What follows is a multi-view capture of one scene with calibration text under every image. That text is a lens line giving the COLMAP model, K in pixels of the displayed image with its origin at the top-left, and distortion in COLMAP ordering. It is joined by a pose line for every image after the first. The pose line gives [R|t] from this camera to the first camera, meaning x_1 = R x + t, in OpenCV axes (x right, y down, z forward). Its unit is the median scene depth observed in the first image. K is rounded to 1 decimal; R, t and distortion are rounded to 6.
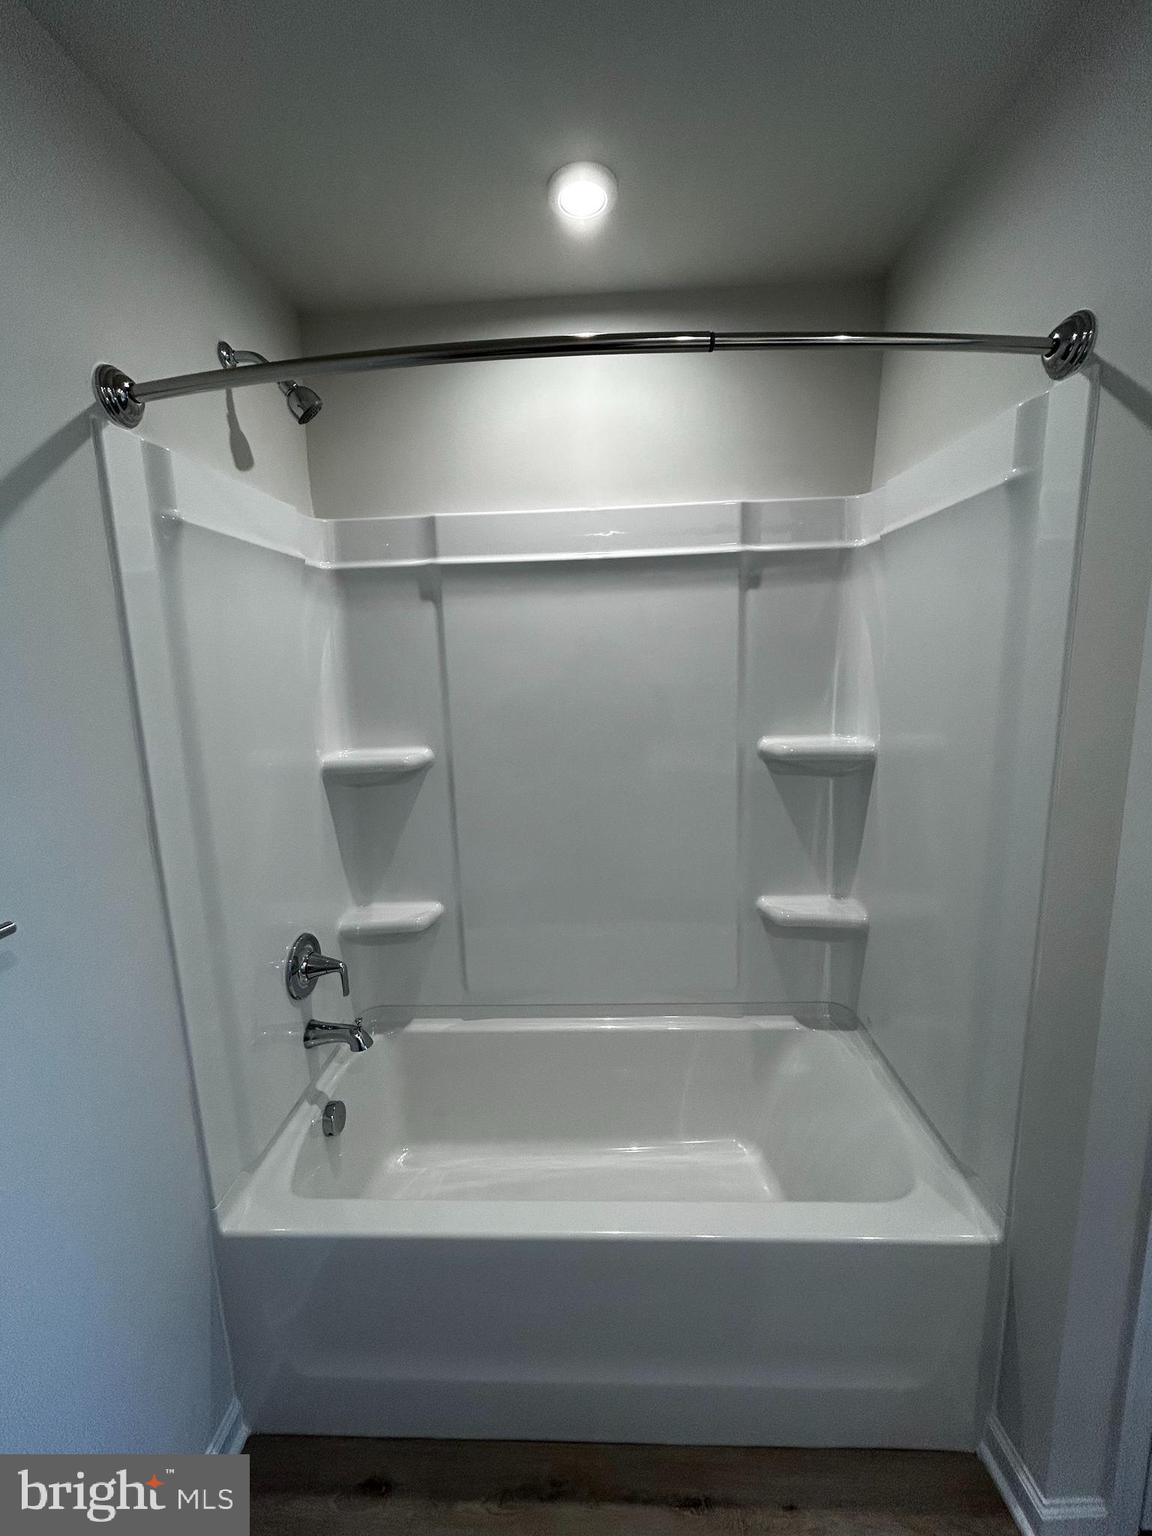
lens RADIAL K [[625.9, 0, 576.0], [0, 625.9, 768.0], [0, 0, 1]] dist [-0.000847, 0.006711]
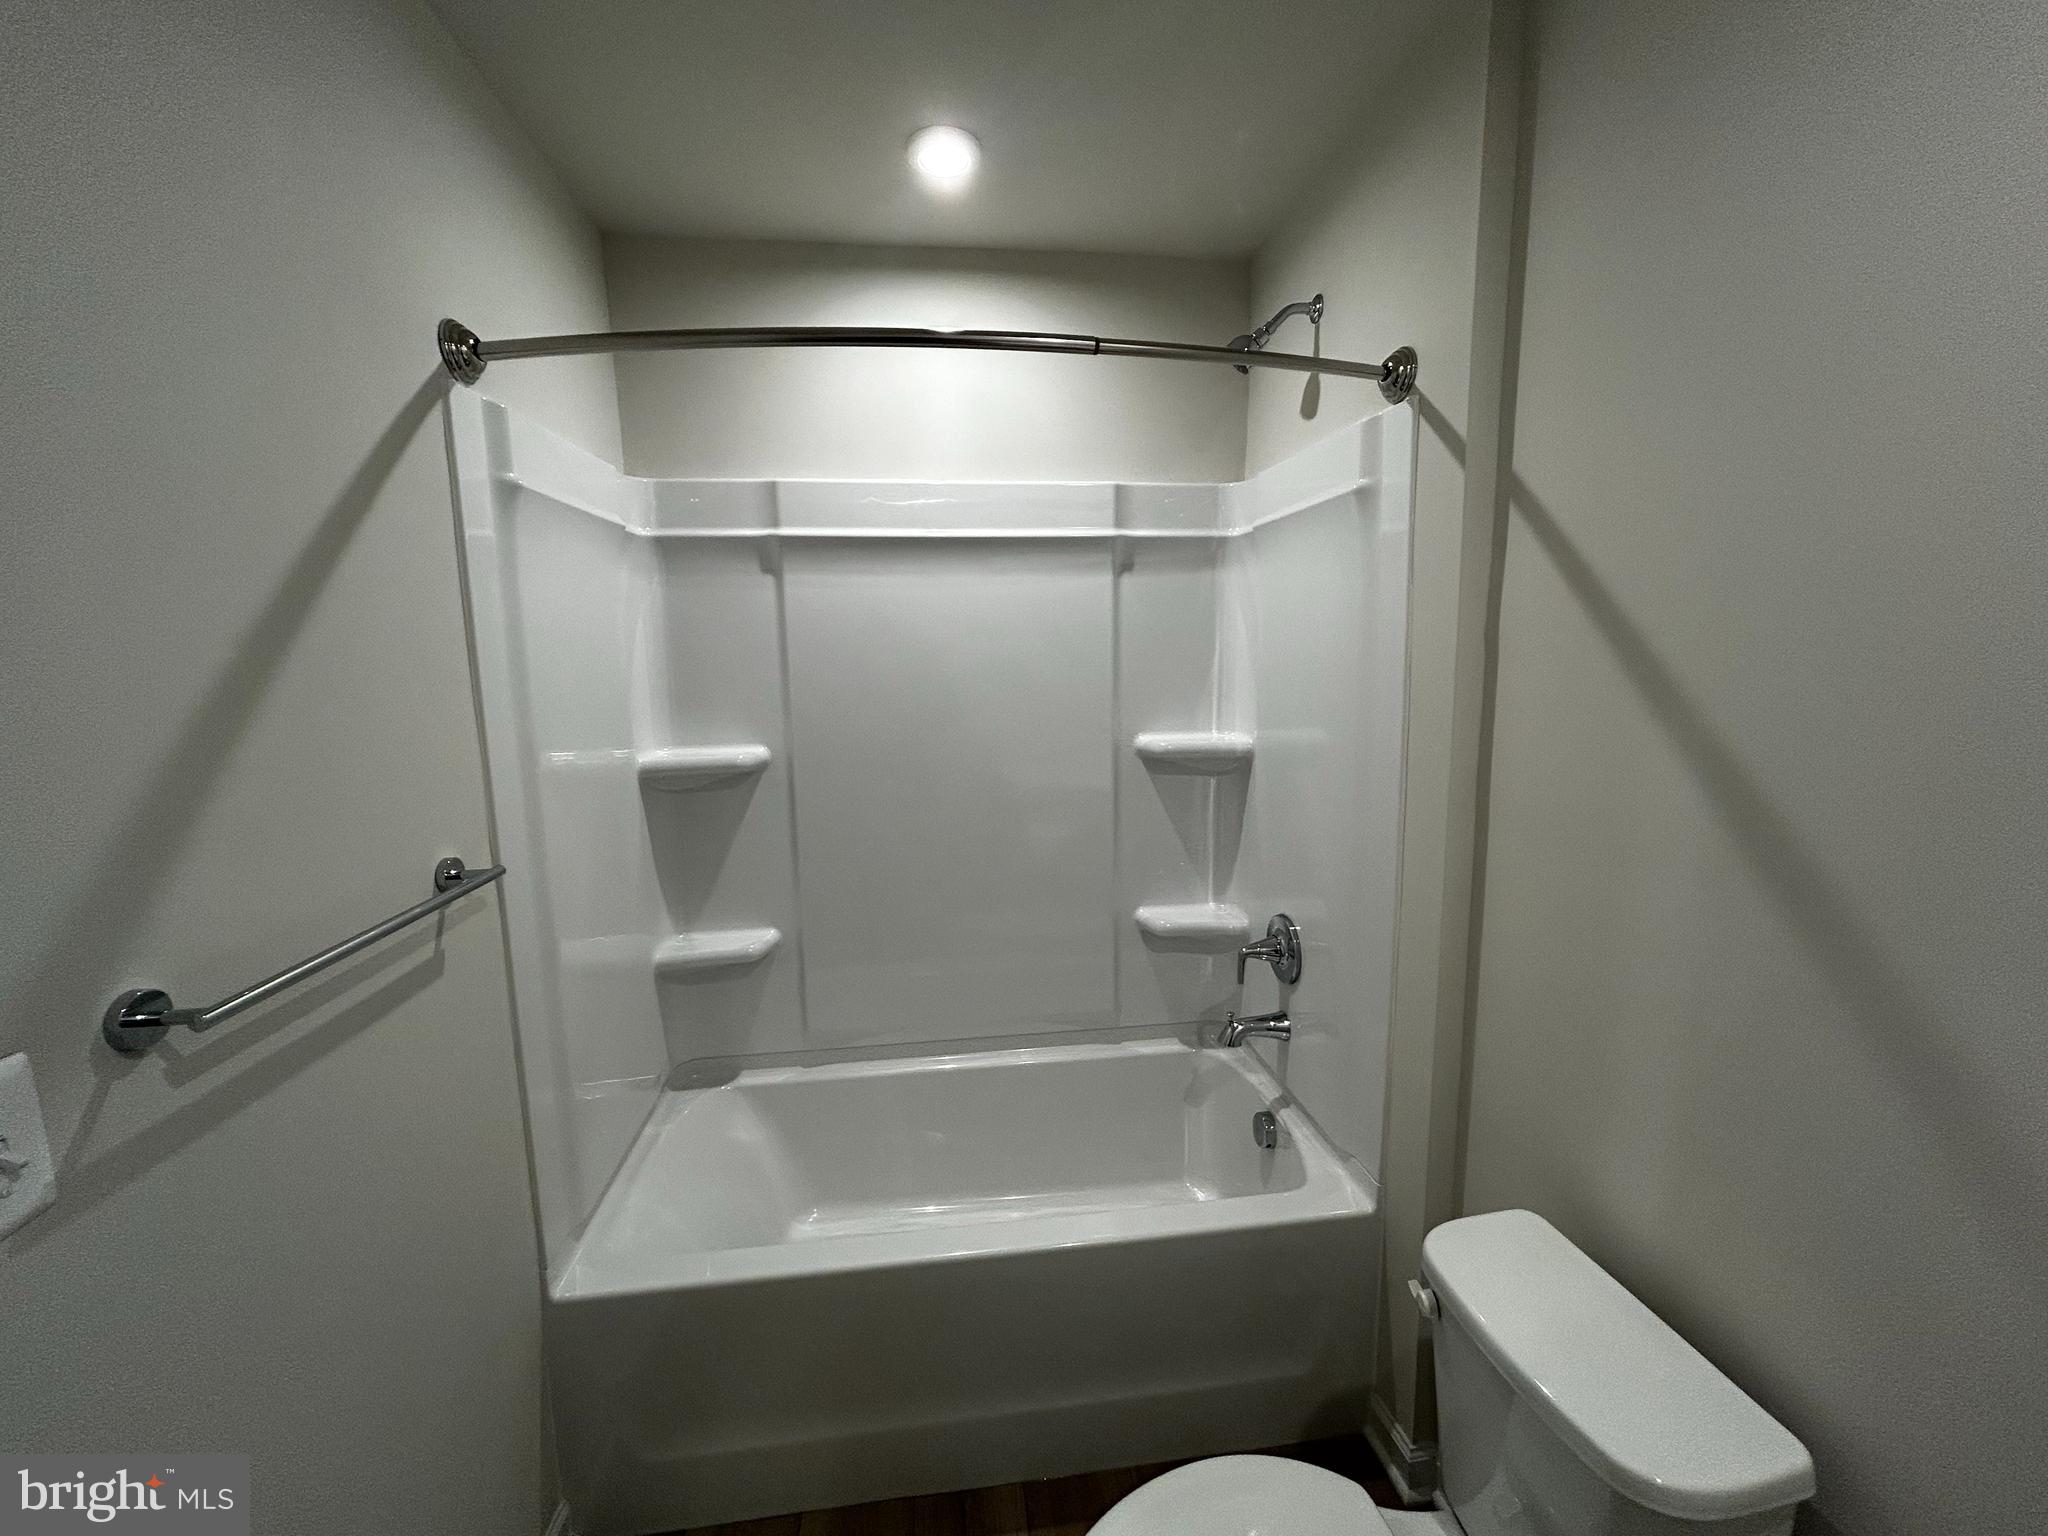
lens RADIAL K [[834.5, 0, 1024.0], [0, 834.5, 768.0], [0, 0, 1]] dist [-0.000847, 0.006711]
pose [[0.985699, -0.011634, 0.168116, -0.087349], [0.016513, 0.999481, -0.027651, 0.040812], [-0.167707, 0.030032, 0.985379, -0.212636]]
